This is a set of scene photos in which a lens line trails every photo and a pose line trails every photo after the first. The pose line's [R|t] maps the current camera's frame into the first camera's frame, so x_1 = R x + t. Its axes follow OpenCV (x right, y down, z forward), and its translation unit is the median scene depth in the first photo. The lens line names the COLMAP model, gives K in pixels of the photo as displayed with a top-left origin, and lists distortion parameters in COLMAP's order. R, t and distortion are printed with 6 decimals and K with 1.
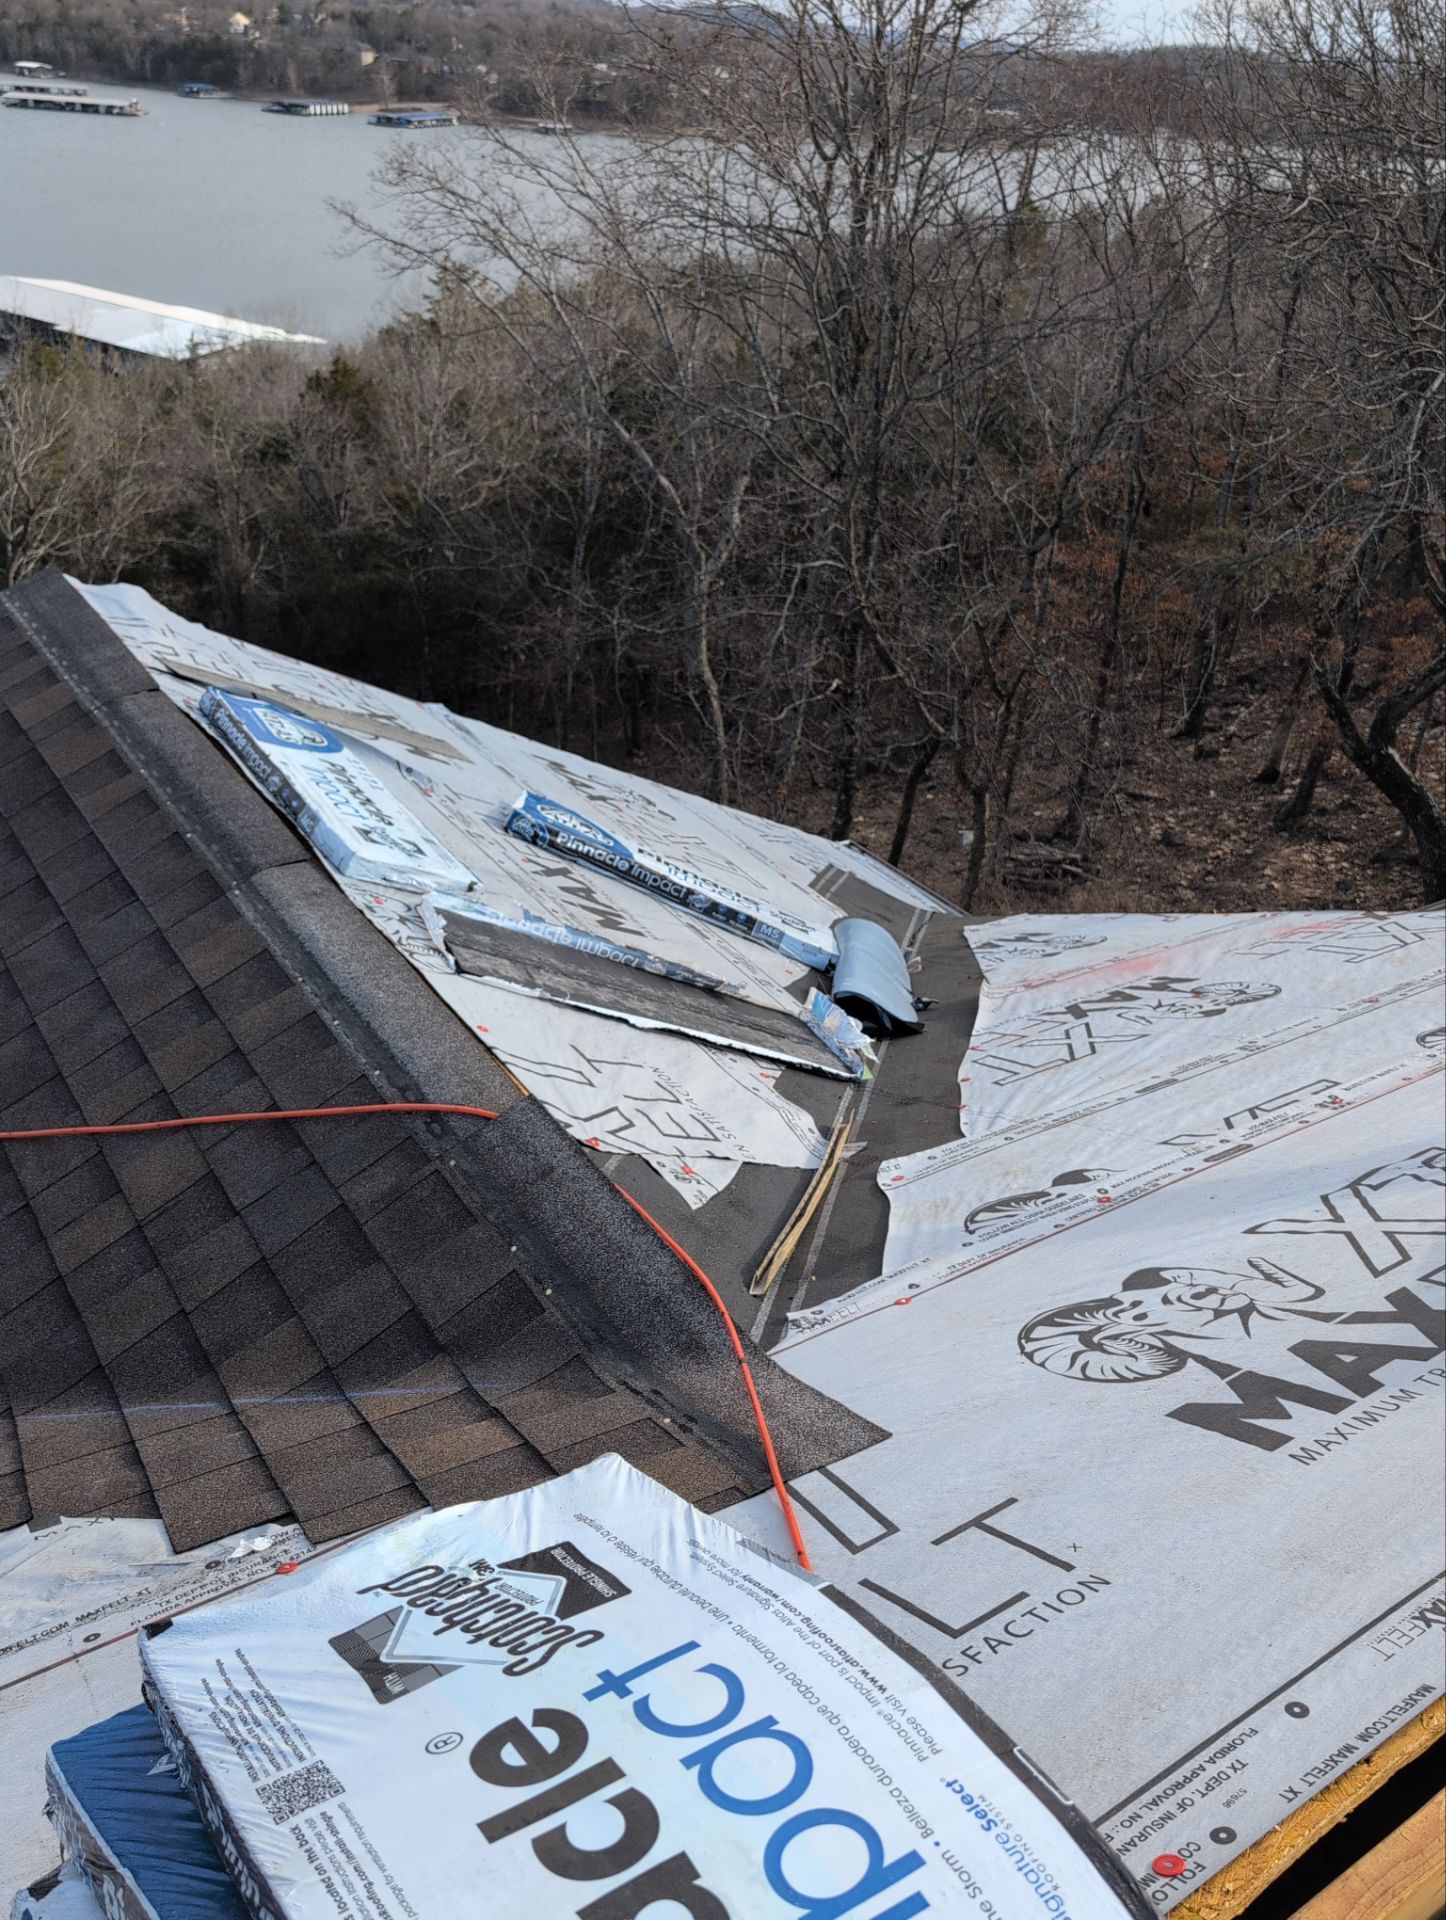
lens RADIAL K [[1591.4, 0, 731.4], [0, 1591.4, 958.9], [0, 0, 1]] dist [0.000570, -0.003136]
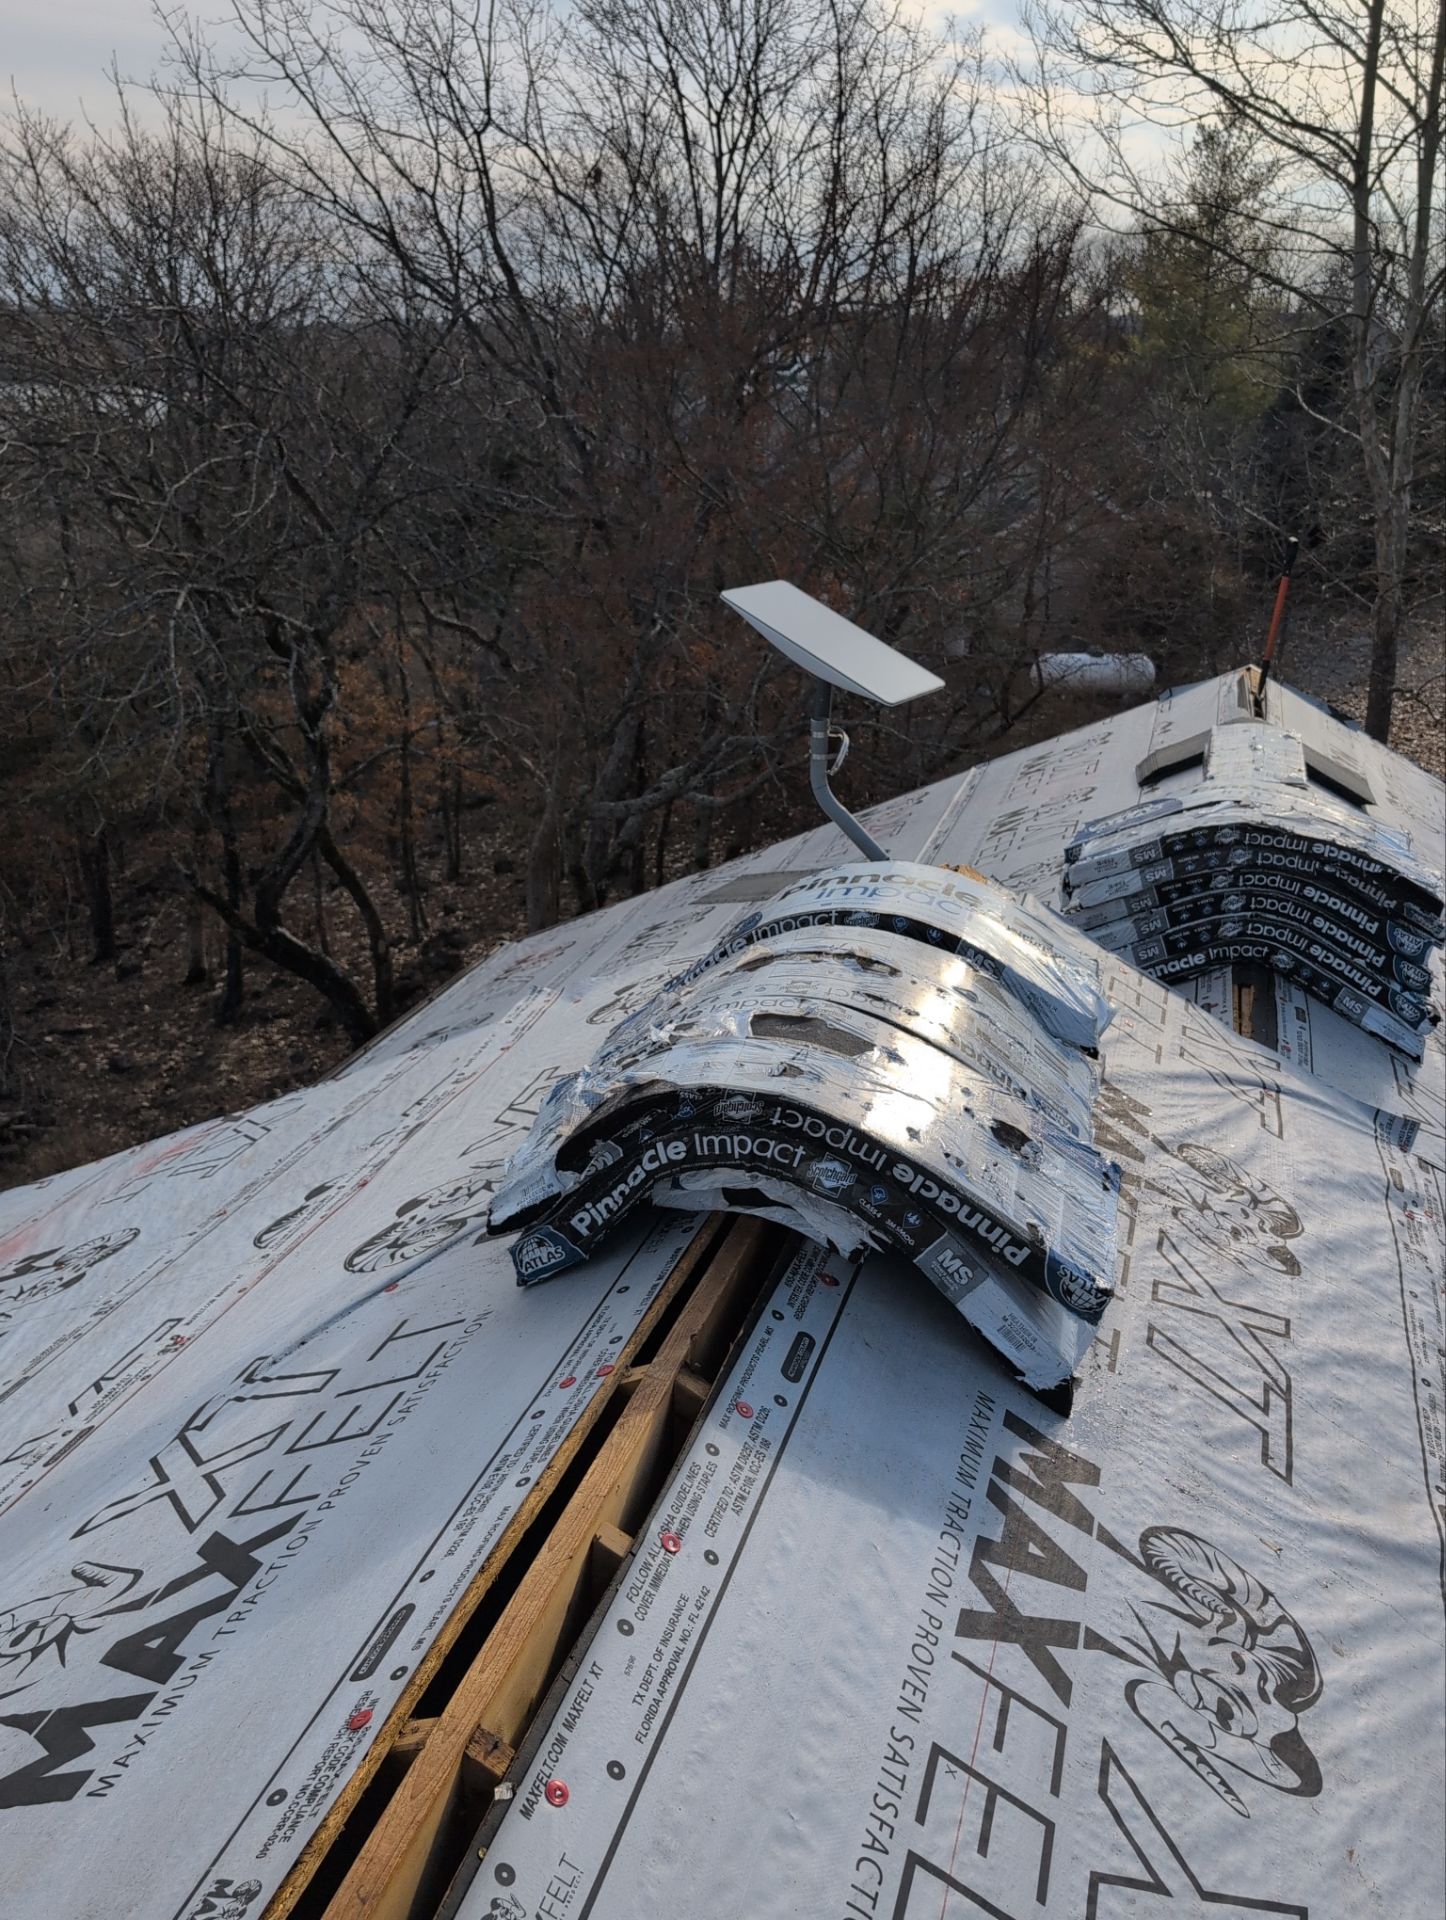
lens RADIAL K [[1591.4, 0, 731.4], [0, 1591.4, 958.9], [0, 0, 1]] dist [0.000570, -0.003136]
pose [[0.766443, -0.262310, 0.586309, 0.124423], [0.332020, 0.943195, -0.012050, -0.007953], [-0.549843, 0.203902, 0.809998, -0.036122]]
